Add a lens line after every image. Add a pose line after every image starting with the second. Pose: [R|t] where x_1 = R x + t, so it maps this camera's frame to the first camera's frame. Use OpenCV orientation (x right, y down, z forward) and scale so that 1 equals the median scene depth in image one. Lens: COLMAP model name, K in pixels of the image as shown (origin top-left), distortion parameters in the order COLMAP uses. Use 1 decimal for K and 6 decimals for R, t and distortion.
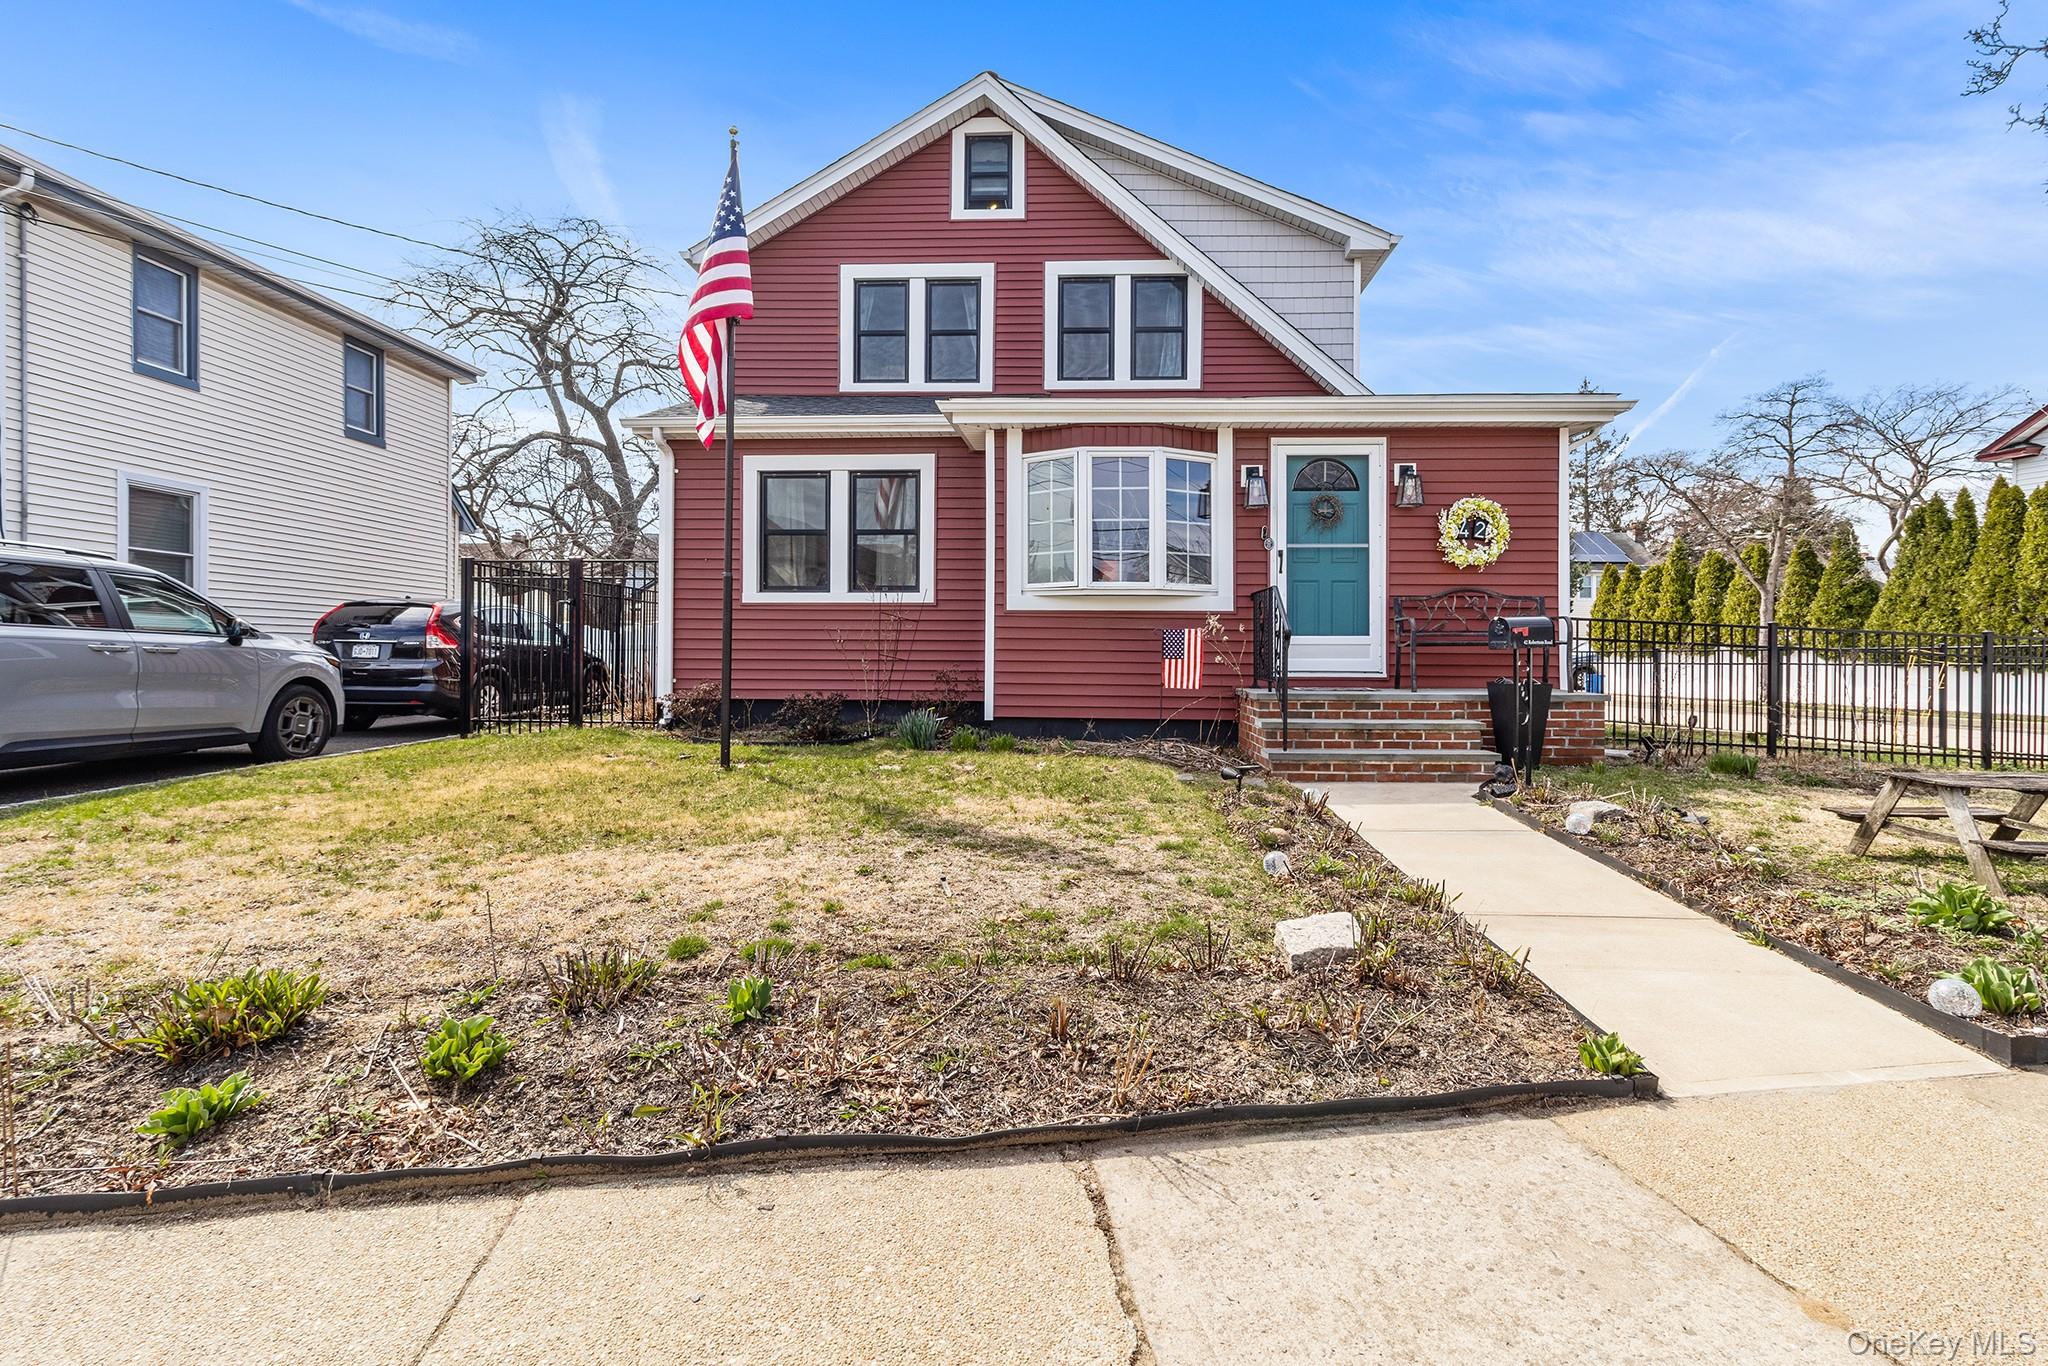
lens RADIAL K [[949.5, 0, 1049.3], [0, 949.5, 663.8], [0, 0, 1]] dist [0.007049, -0.000525]
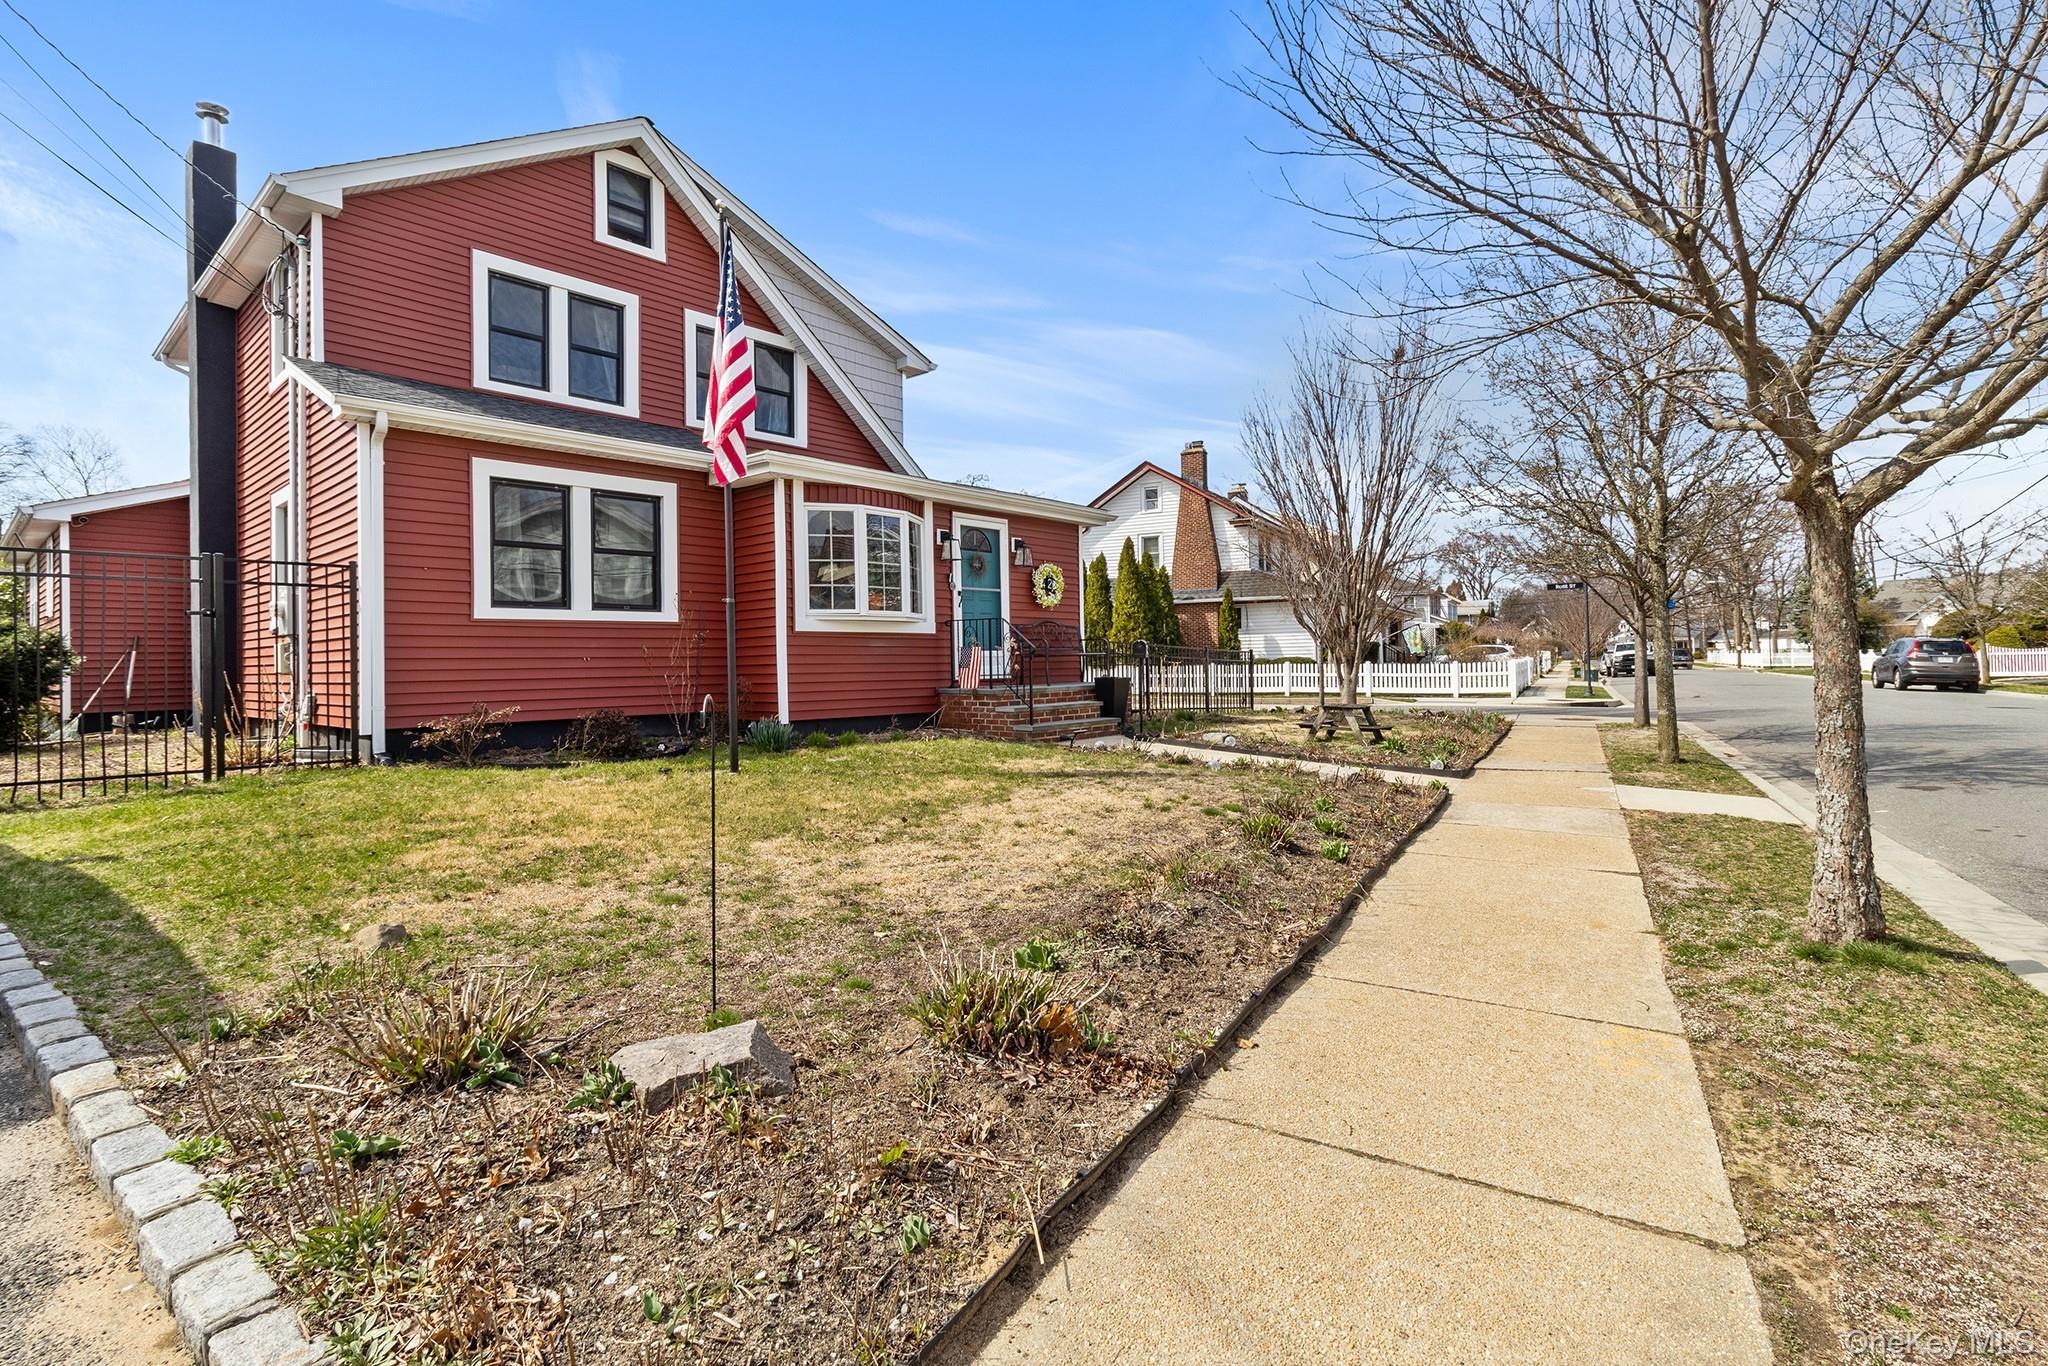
lens RADIAL K [[949.5, 0, 1049.3], [0, 949.5, 663.8], [0, 0, 1]] dist [0.007049, -0.000525]
pose [[0.629069, -0.017244, 0.777158, -0.682082], [0.029278, 0.999570, -0.001519, -0.004314], [-0.776798, 0.023709, 0.629304, 0.004307]]
